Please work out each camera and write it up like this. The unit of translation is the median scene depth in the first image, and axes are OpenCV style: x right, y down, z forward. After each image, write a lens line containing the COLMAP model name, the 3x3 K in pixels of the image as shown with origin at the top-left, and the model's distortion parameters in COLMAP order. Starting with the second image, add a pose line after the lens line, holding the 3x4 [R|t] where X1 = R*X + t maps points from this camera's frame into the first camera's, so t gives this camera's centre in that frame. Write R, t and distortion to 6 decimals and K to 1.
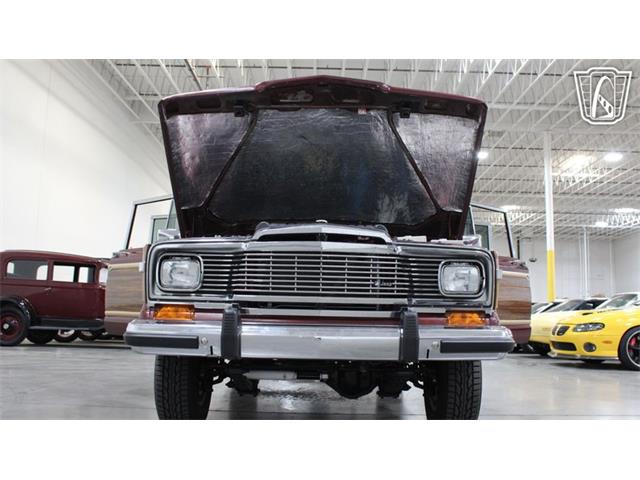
lens RADIAL K [[612.4, 0, 323.1], [0, 612.4, 241.2], [0, 0, 1]] dist [-0.152499, 0.173350]
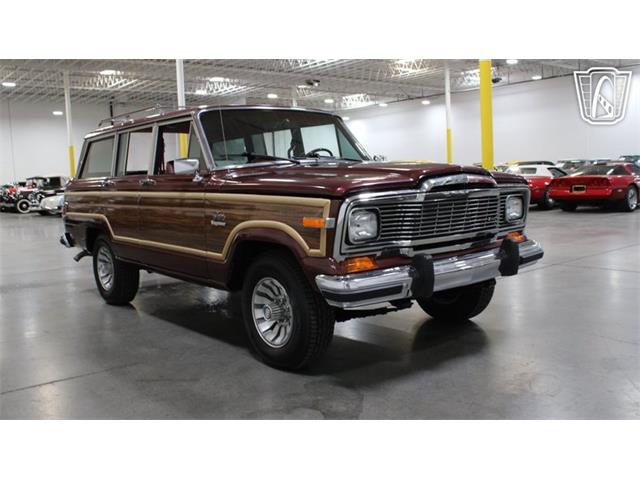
lens RADIAL K [[612.4, 0, 323.1], [0, 612.4, 241.2], [0, 0, 1]] dist [-0.152499, 0.173350]
pose [[0.774164, -0.118218, 0.621848, -0.941009], [-0.025306, 0.975840, 0.217018, -0.147130], [-0.632479, -0.183744, 0.752468, 0.240849]]
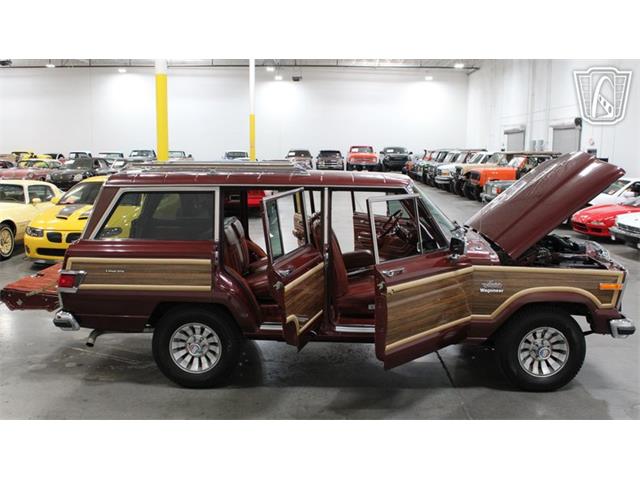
lens RADIAL K [[616.1, 0, 323.3], [0, 616.1, 241.9], [0, 0, 1]] dist [-0.152710, 0.177197]
pose [[0.025502, -0.168506, 0.985371, -1.837819], [-0.135157, 0.976060, 0.170412, -0.230402], [-0.990496, -0.137526, 0.002117, 1.787441]]
